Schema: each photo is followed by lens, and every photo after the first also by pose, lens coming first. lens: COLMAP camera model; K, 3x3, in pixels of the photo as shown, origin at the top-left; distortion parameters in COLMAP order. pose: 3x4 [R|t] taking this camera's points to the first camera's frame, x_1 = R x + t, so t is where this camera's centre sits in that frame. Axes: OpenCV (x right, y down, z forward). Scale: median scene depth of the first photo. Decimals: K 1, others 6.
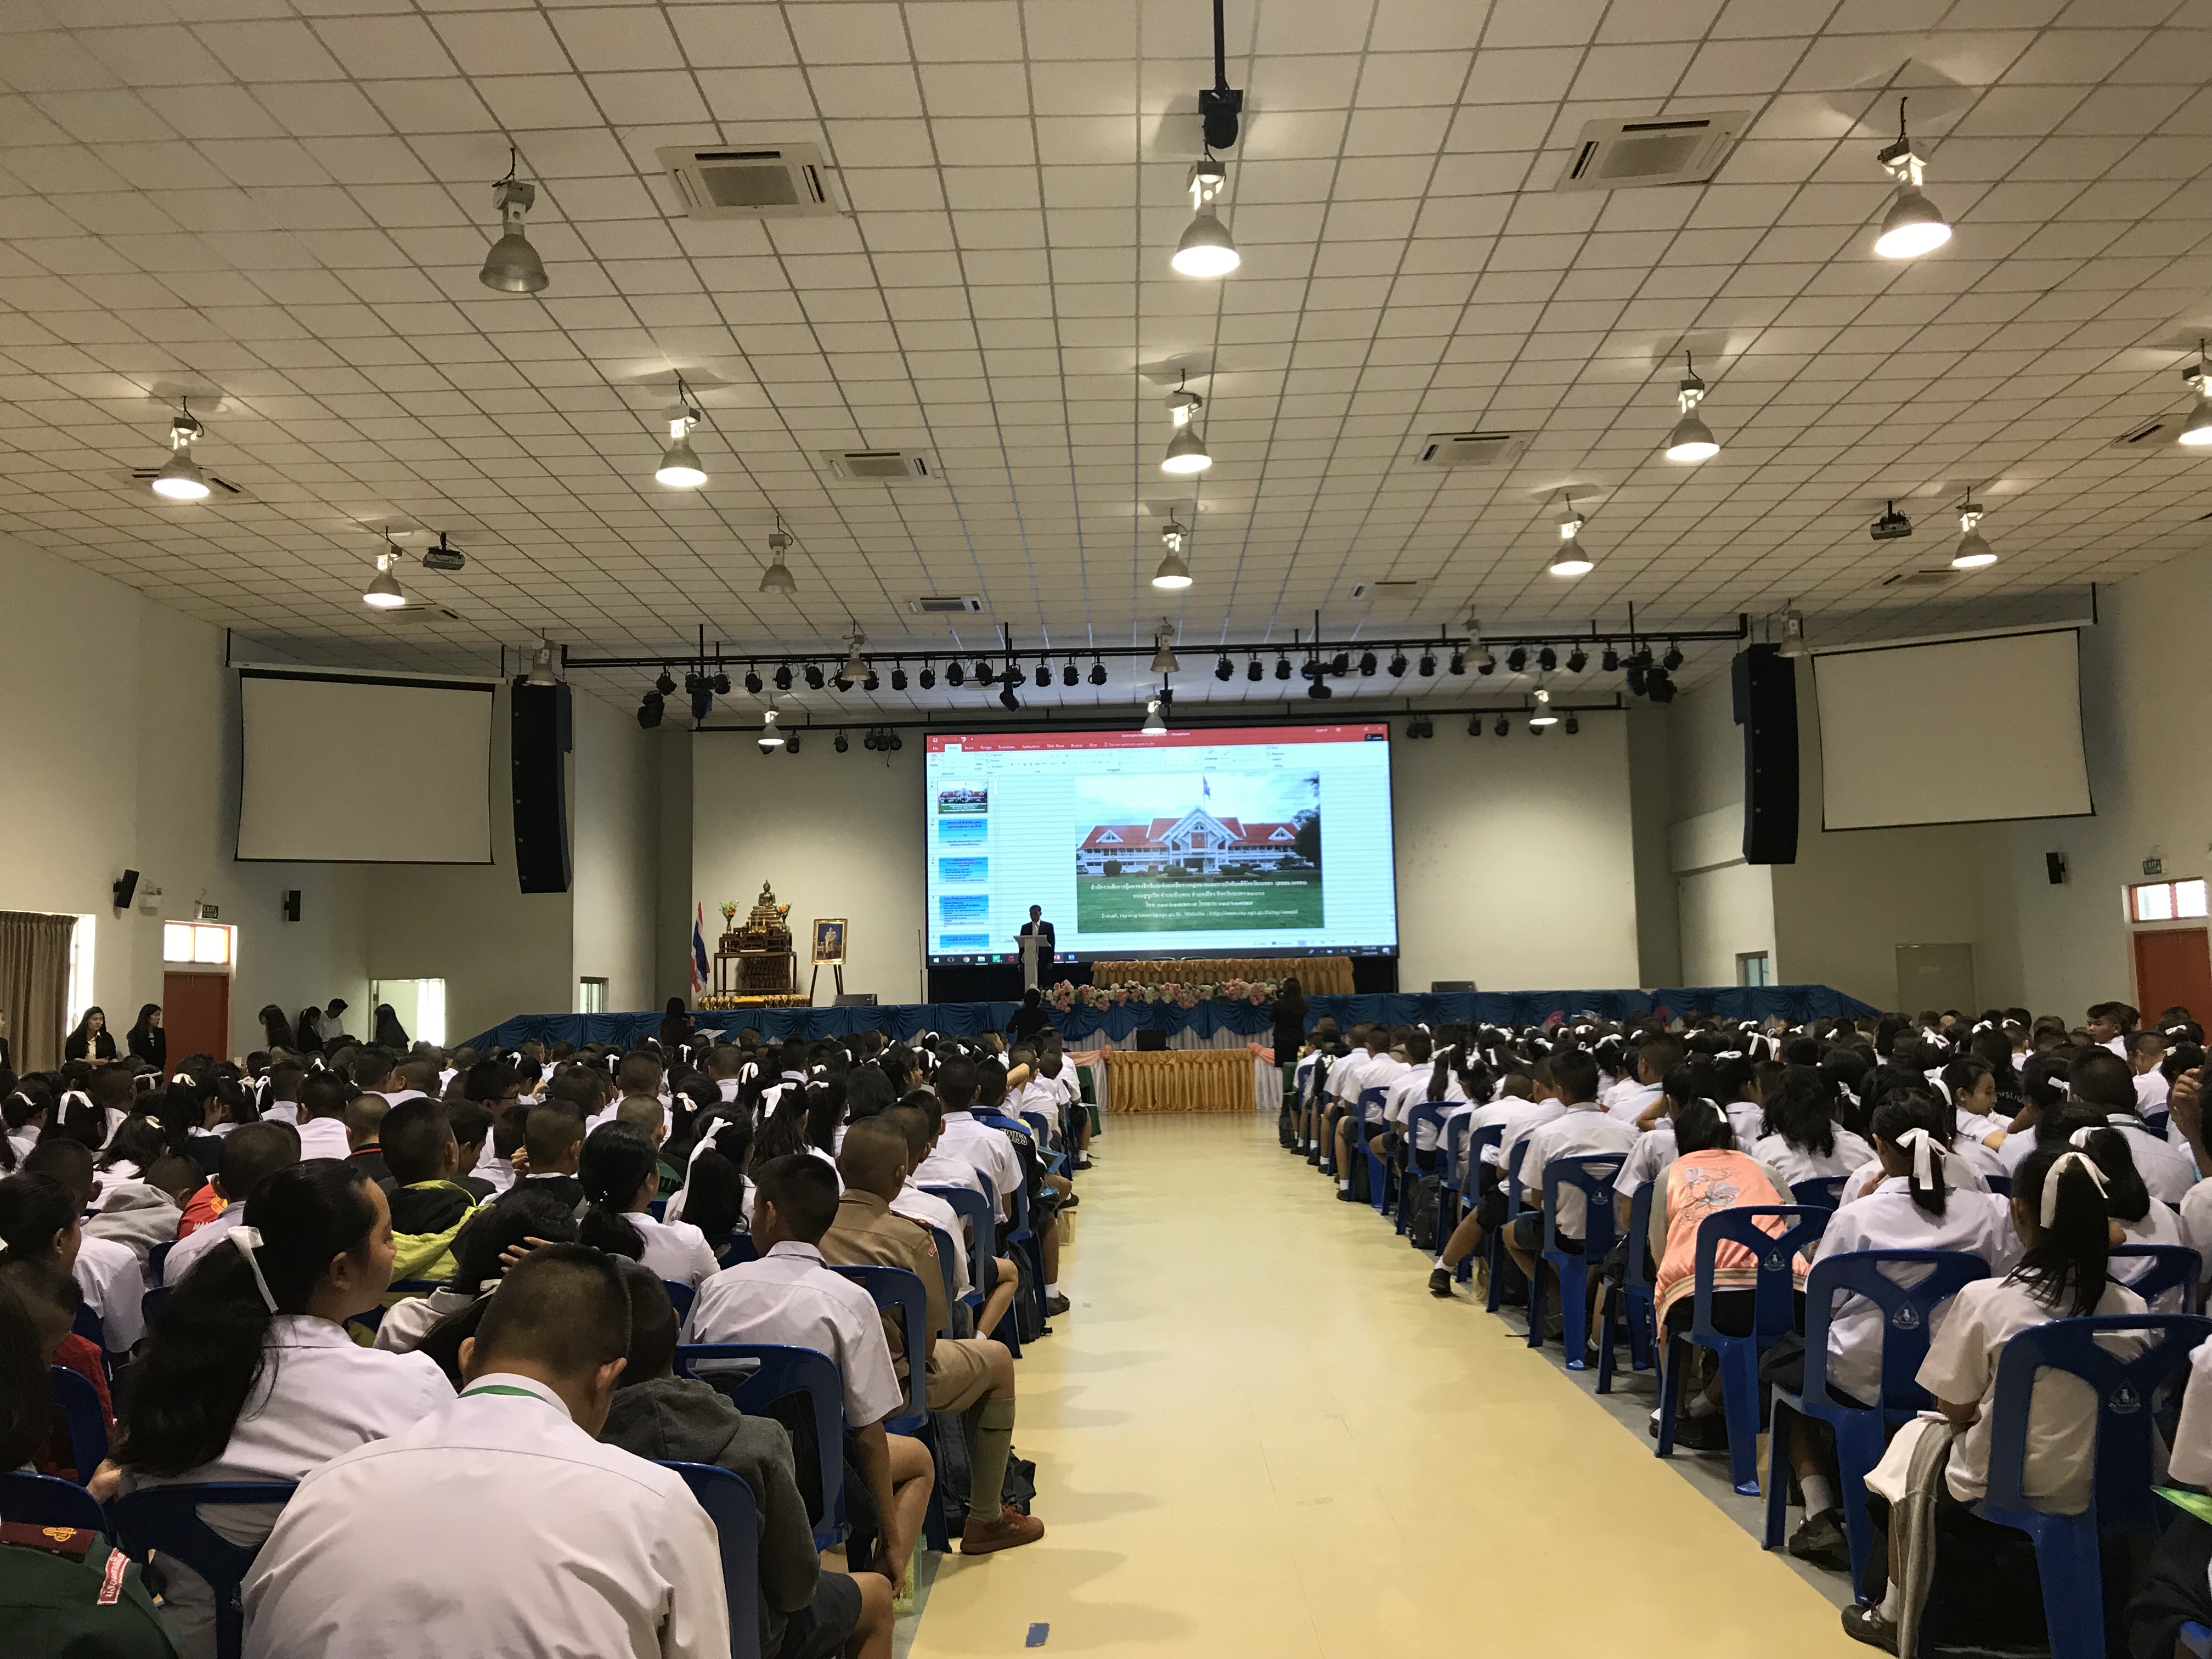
lens RADIAL K [[1790.5, 0, 1113.8], [0, 1790.5, 818.1], [0, 0, 1]] dist [0.043932, -0.062872]
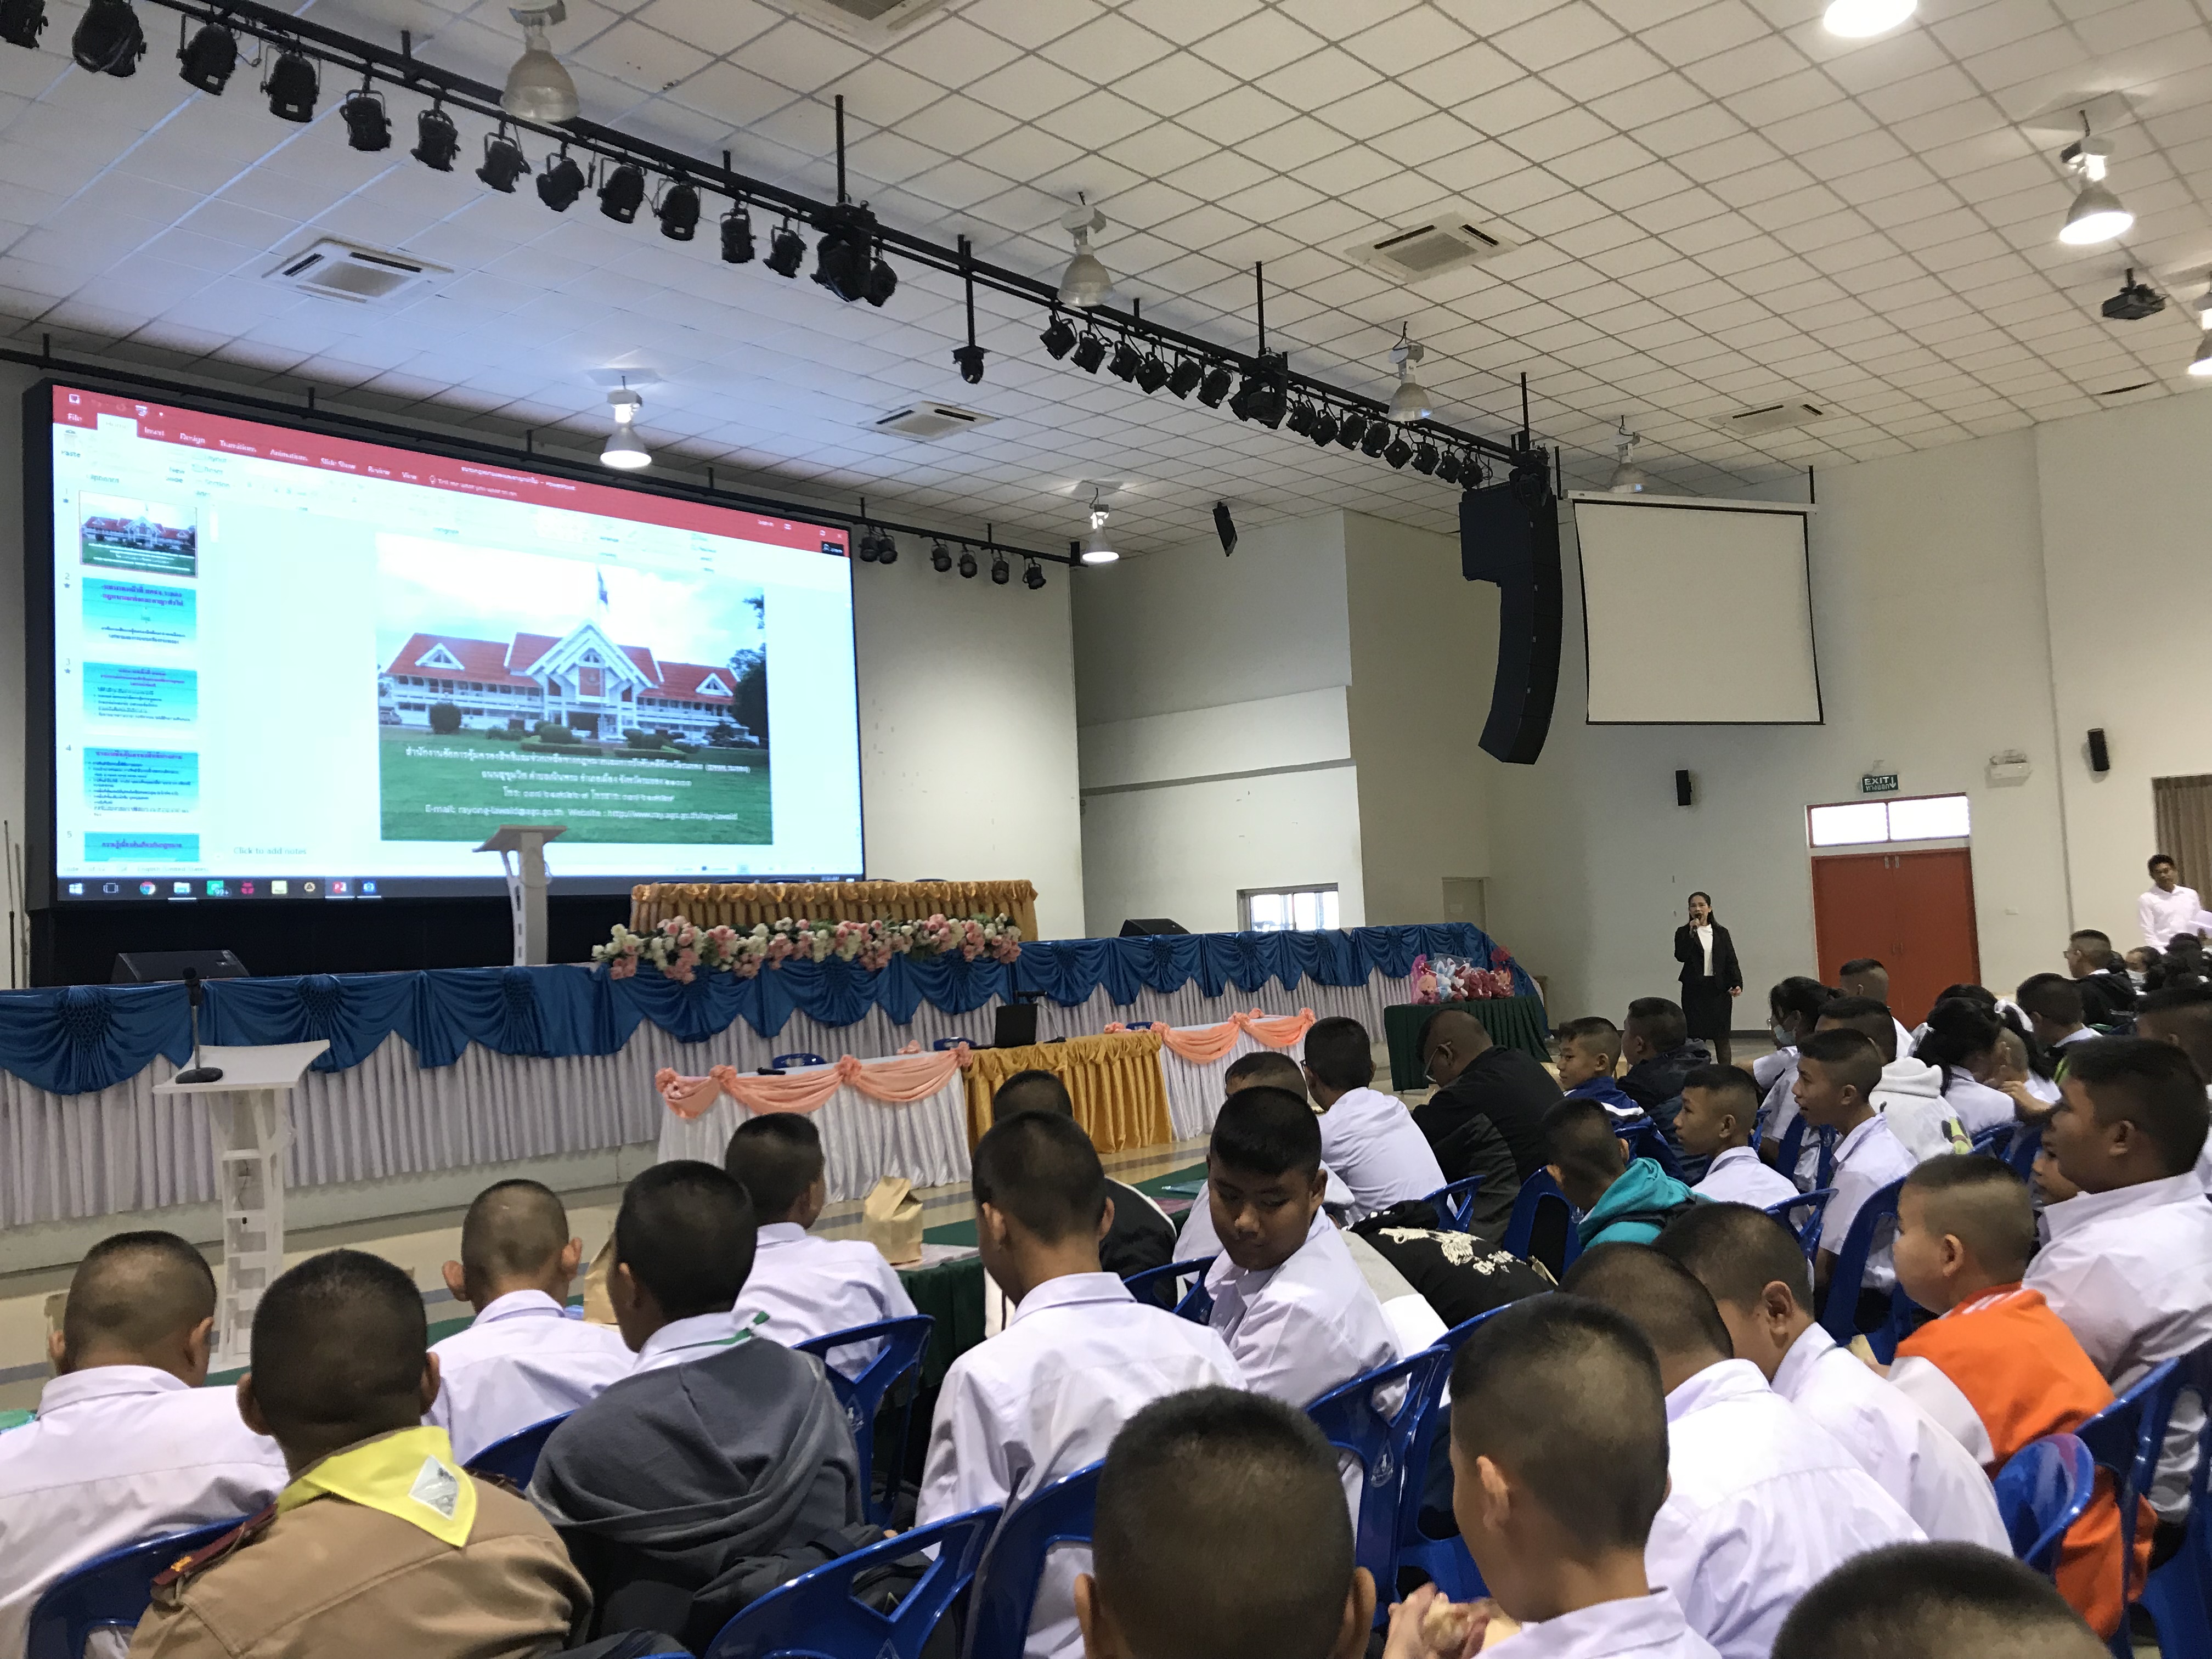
lens RADIAL K [[1790.5, 0, 1110.1], [0, 1790.5, 842.8], [0, 0, 1]] dist [0.043932, -0.062872]
pose [[0.656212, 0.032384, 0.753881, -0.325310], [-0.046175, 0.998930, -0.002717, 0.069049], [-0.753162, -0.033028, 0.657005, 0.618197]]
